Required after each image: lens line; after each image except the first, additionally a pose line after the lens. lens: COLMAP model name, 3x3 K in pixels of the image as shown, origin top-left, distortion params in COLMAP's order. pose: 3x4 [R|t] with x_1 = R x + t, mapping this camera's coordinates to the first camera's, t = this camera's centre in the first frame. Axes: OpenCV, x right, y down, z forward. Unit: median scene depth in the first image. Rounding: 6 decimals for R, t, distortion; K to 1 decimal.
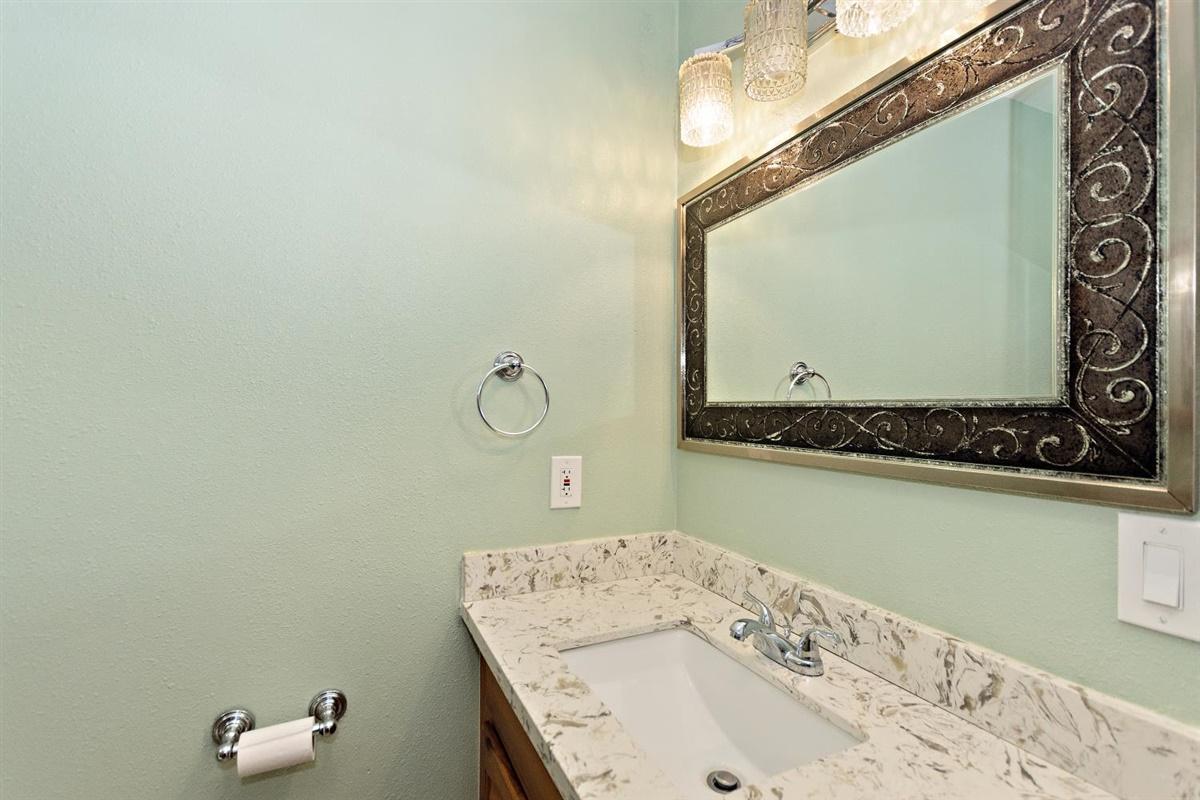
lens RADIAL K [[545.6, 0, 601.8], [0, 545.6, 400.7], [0, 0, 1]] dist [0.008832, -0.004293]
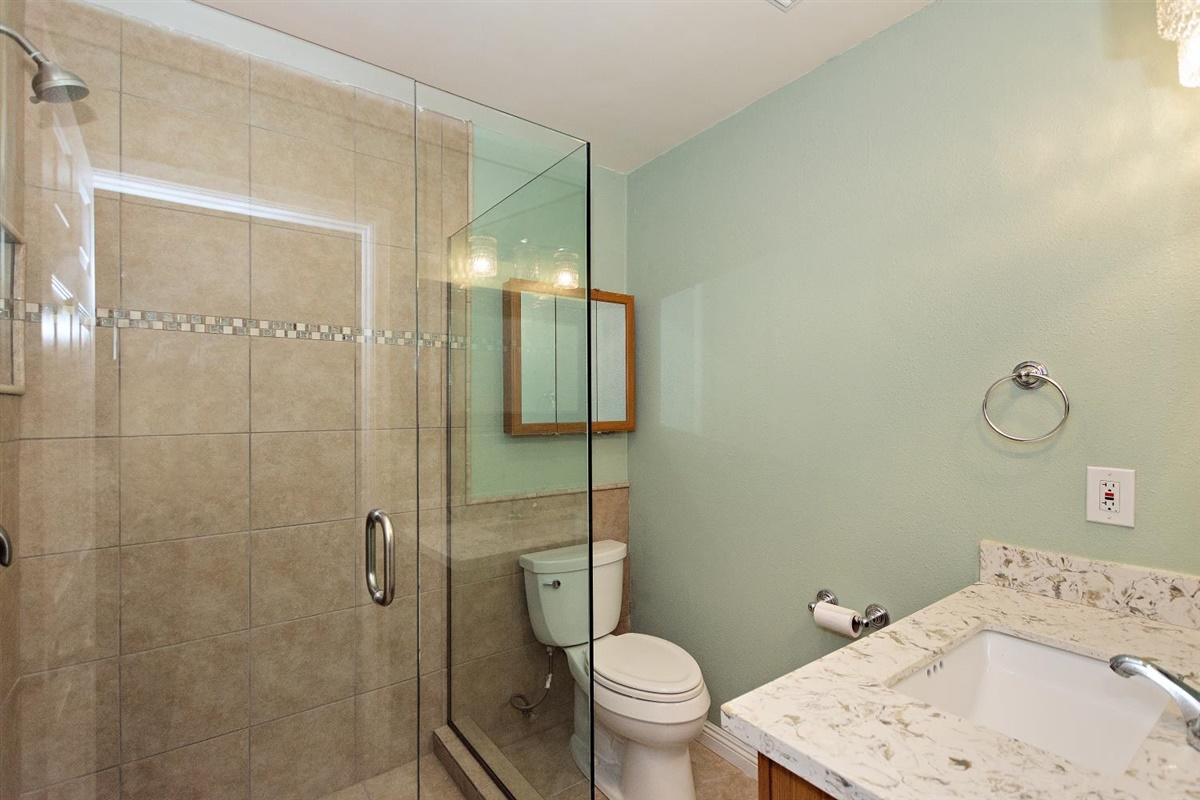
lens RADIAL K [[545.6, 0, 599.8], [0, 545.6, 406.1], [0, 0, 1]] dist [0.008832, -0.004293]
pose [[0.185523, -0.009206, -0.982597, 0.706806], [0.016190, 0.999849, -0.006311, -0.009369], [0.982507, -0.014738, 0.185644, -0.004428]]
